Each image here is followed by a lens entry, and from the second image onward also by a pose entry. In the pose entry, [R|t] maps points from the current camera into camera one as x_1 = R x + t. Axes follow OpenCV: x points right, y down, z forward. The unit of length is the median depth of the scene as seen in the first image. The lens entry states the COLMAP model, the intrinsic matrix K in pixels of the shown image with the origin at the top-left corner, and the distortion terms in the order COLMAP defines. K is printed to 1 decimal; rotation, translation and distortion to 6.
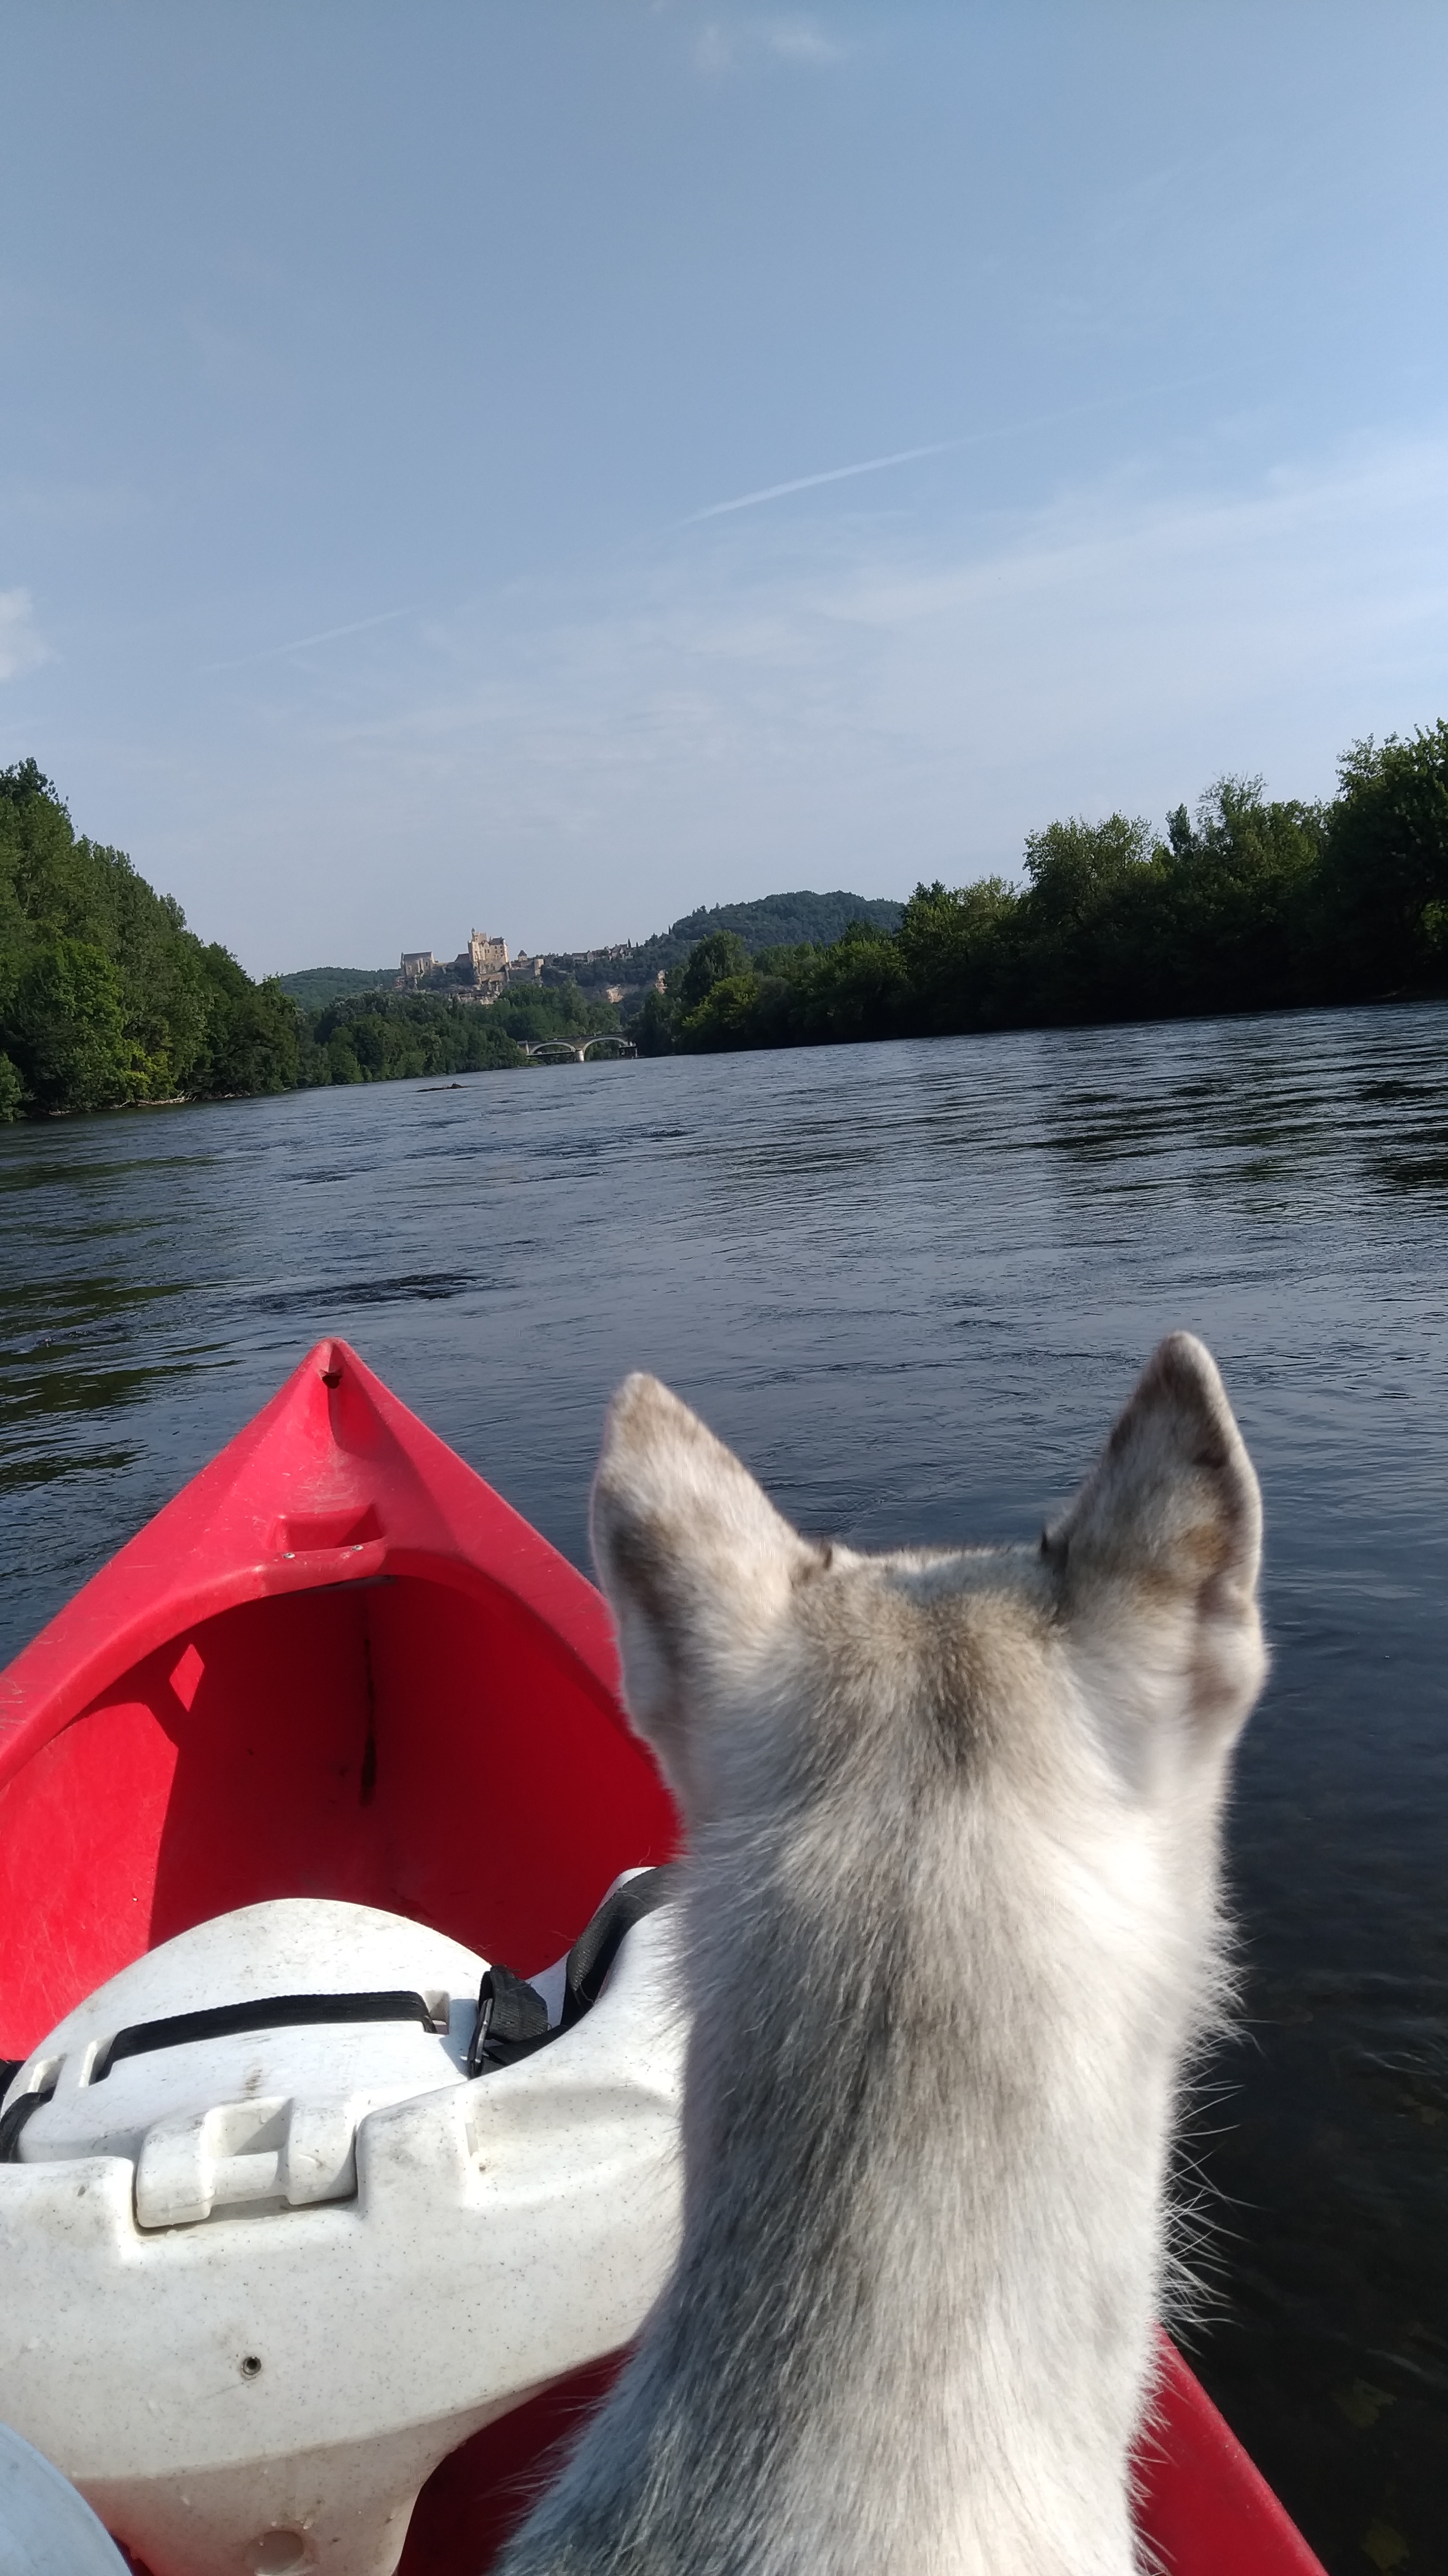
lens RADIAL K [[1975.8, 0, 724.0], [0, 1975.8, 1288.0], [0, 0, 1]] dist [0.001292, -0.001016]
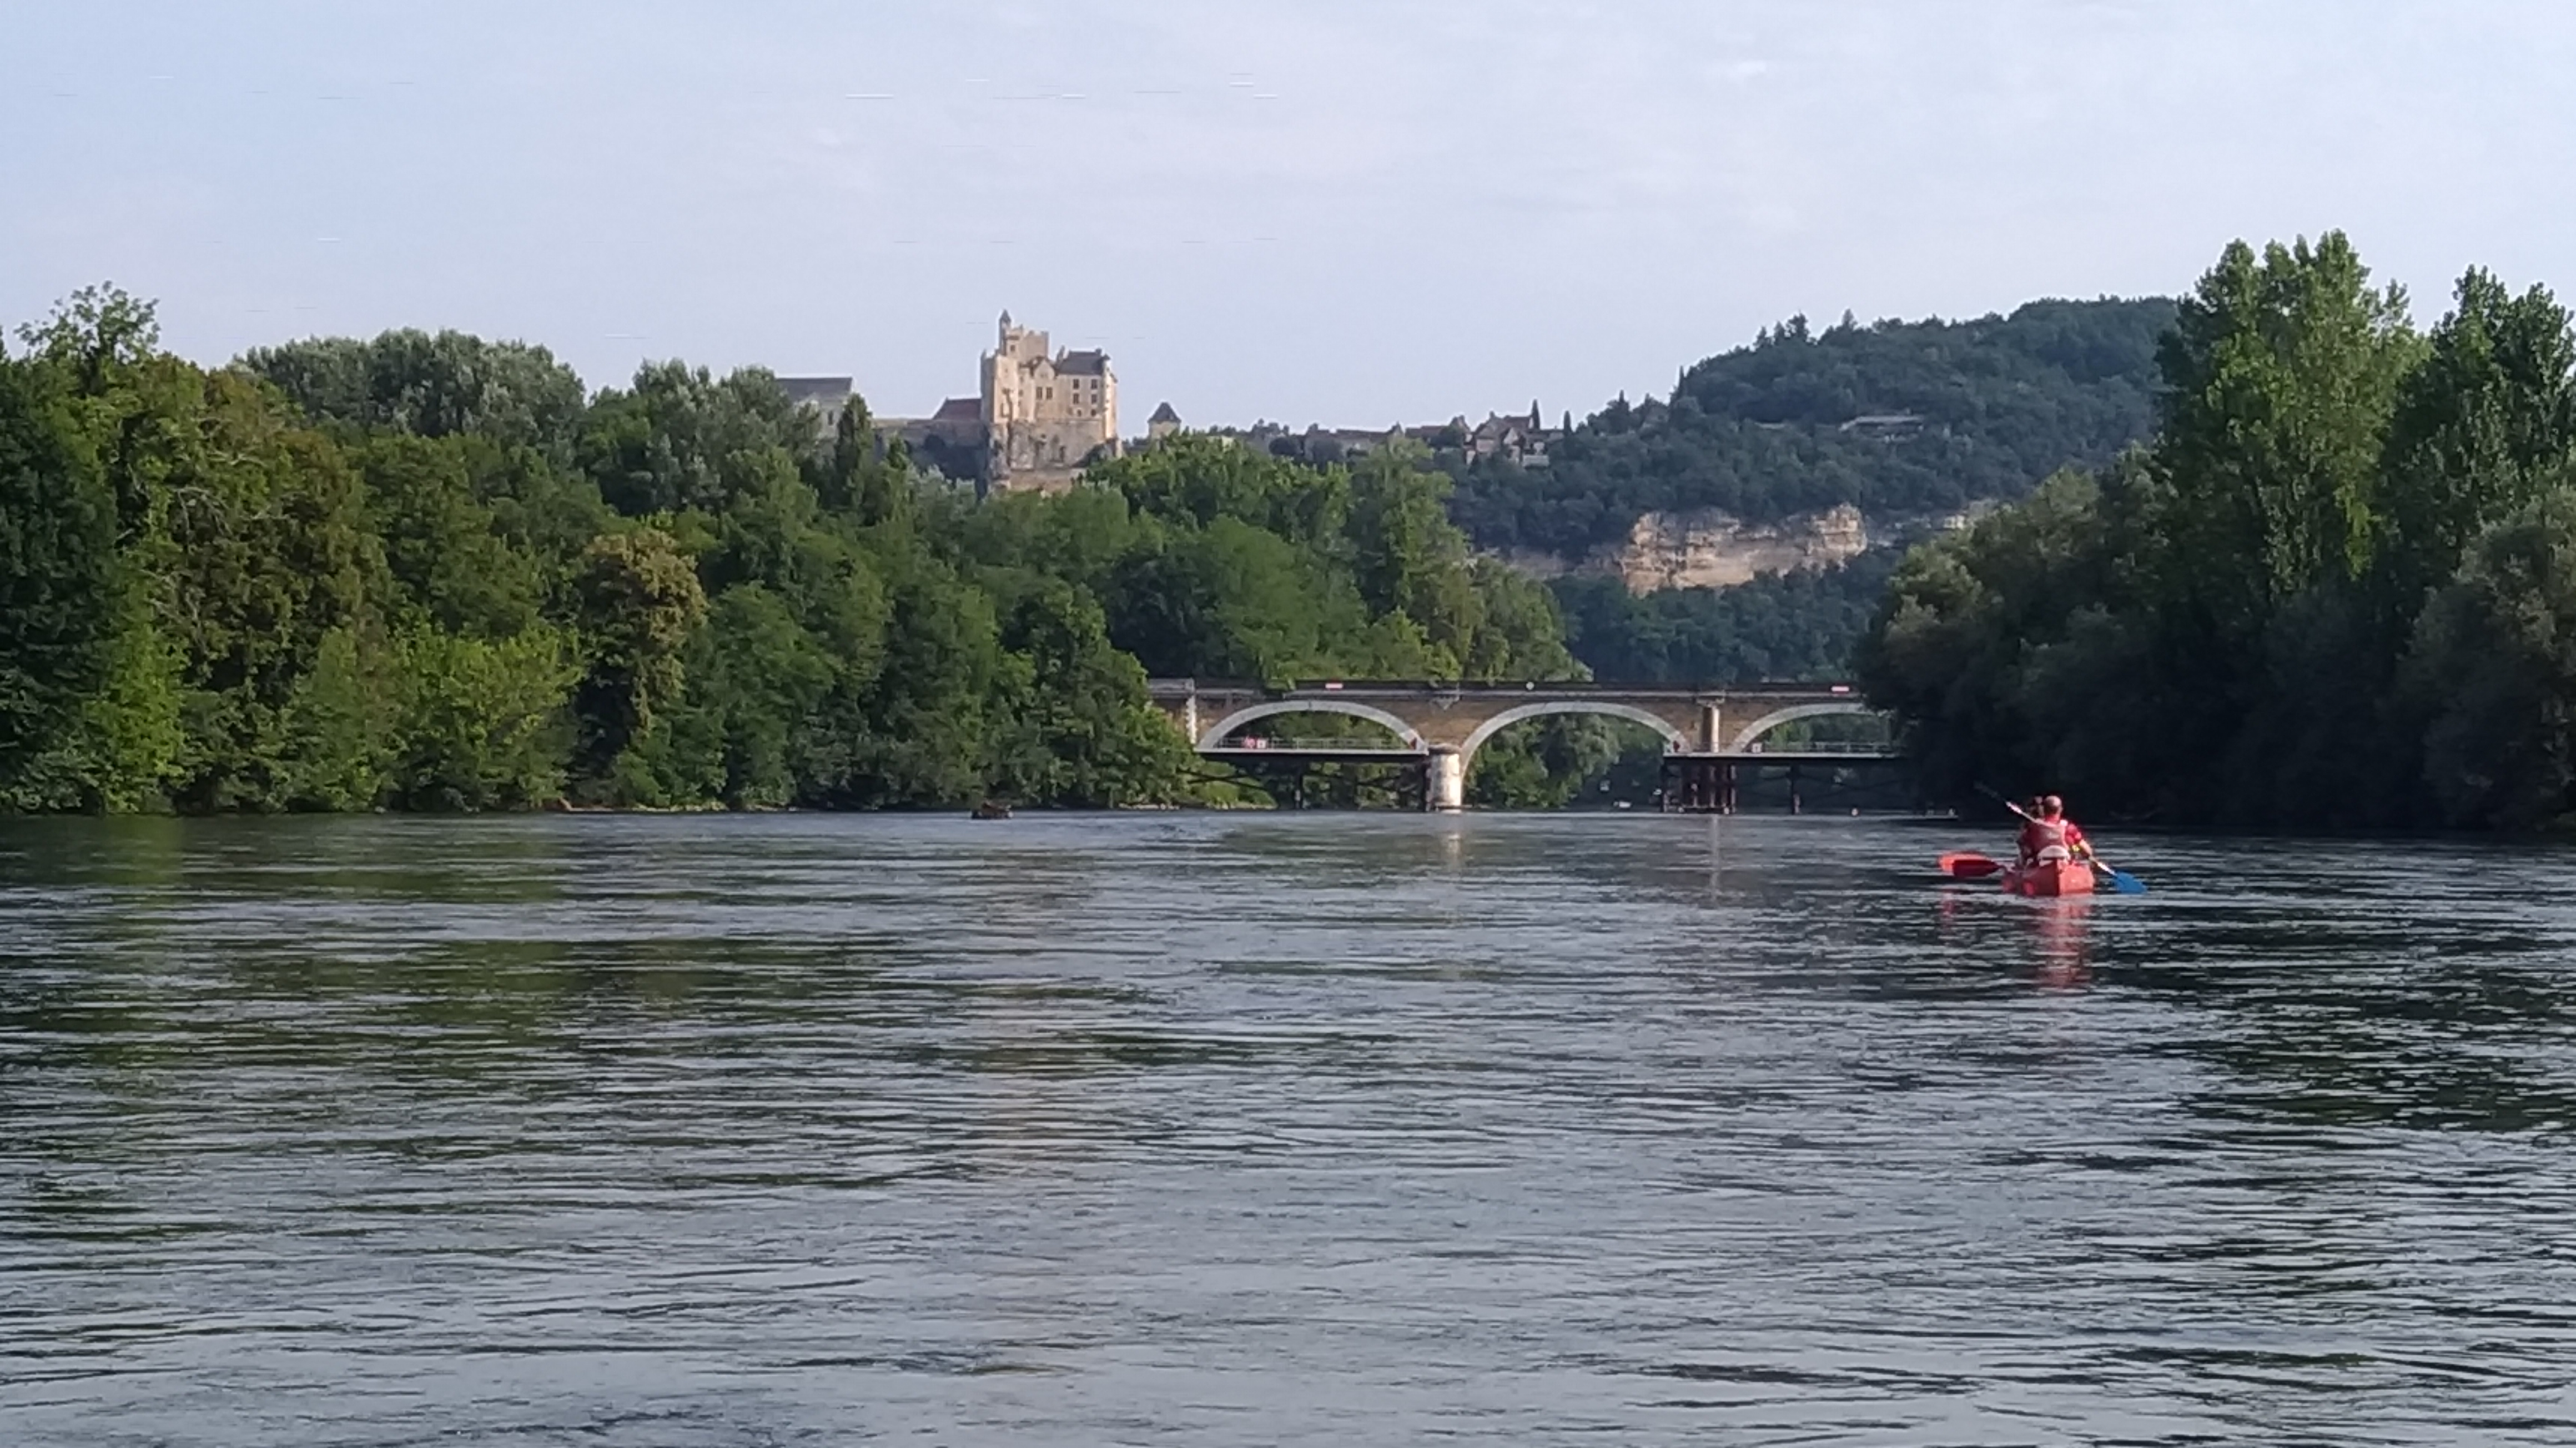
lens RADIAL K [[1975.8, 0, 1288.0], [0, 1975.8, 724.0], [0, 0, 1]] dist [0.001292, -0.001016]
pose [[0.995175, 0.097616, 0.009905, -0.082962], [-0.094833, 0.982849, -0.158159, -0.080890], [-0.025174, 0.156457, 0.987364, 0.723746]]
